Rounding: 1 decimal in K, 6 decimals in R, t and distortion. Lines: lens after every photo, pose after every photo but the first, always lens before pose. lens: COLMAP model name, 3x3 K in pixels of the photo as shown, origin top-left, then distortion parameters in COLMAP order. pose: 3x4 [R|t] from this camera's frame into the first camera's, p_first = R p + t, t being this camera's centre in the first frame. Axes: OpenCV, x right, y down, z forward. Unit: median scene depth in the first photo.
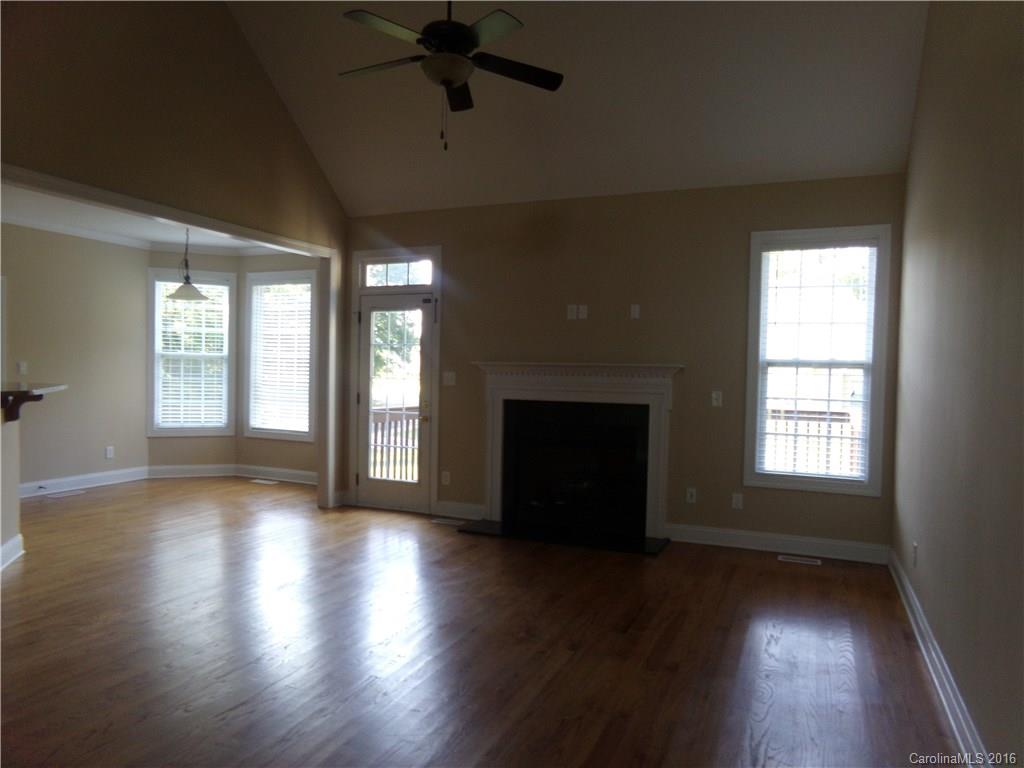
lens RADIAL K [[714.1, 0, 516.5], [0, 714.1, 383.3], [0, 0, 1]] dist [-0.001427, 0.003947]
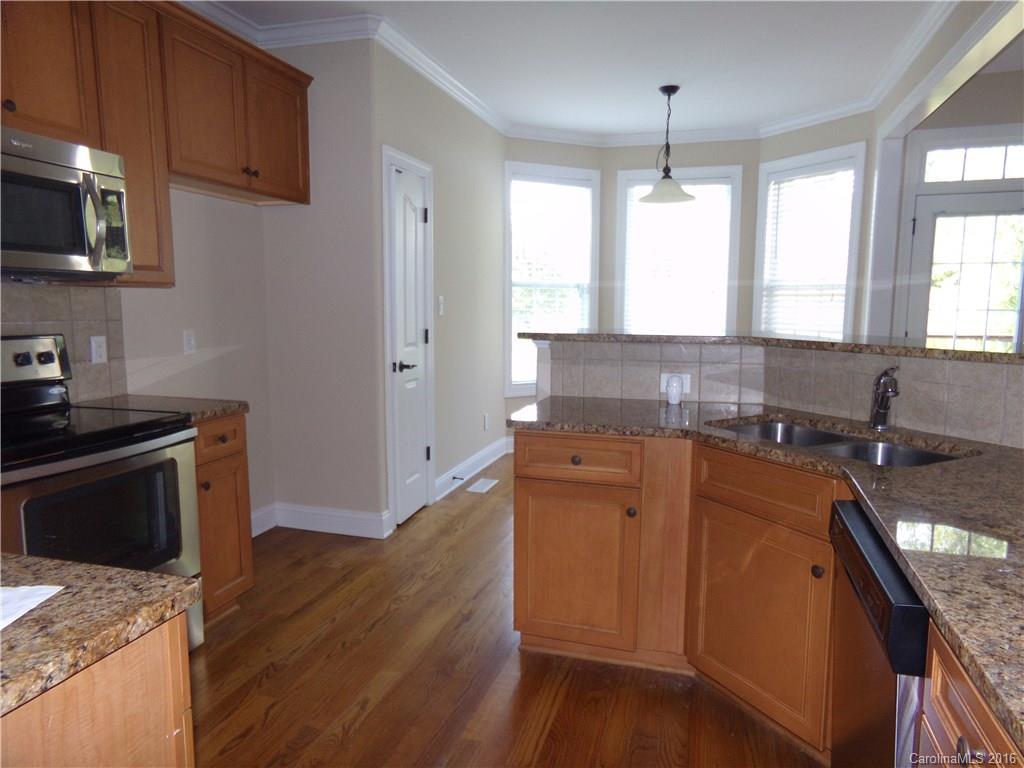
lens RADIAL K [[714.1, 0, 512.8], [0, 714.1, 386.7], [0, 0, 1]] dist [-0.001427, 0.003947]
pose [[0.993059, -0.034958, 0.112301, -0.693929], [0.022557, 0.993692, 0.109856, -0.019664], [-0.115433, -0.106560, 0.987583, 0.315289]]
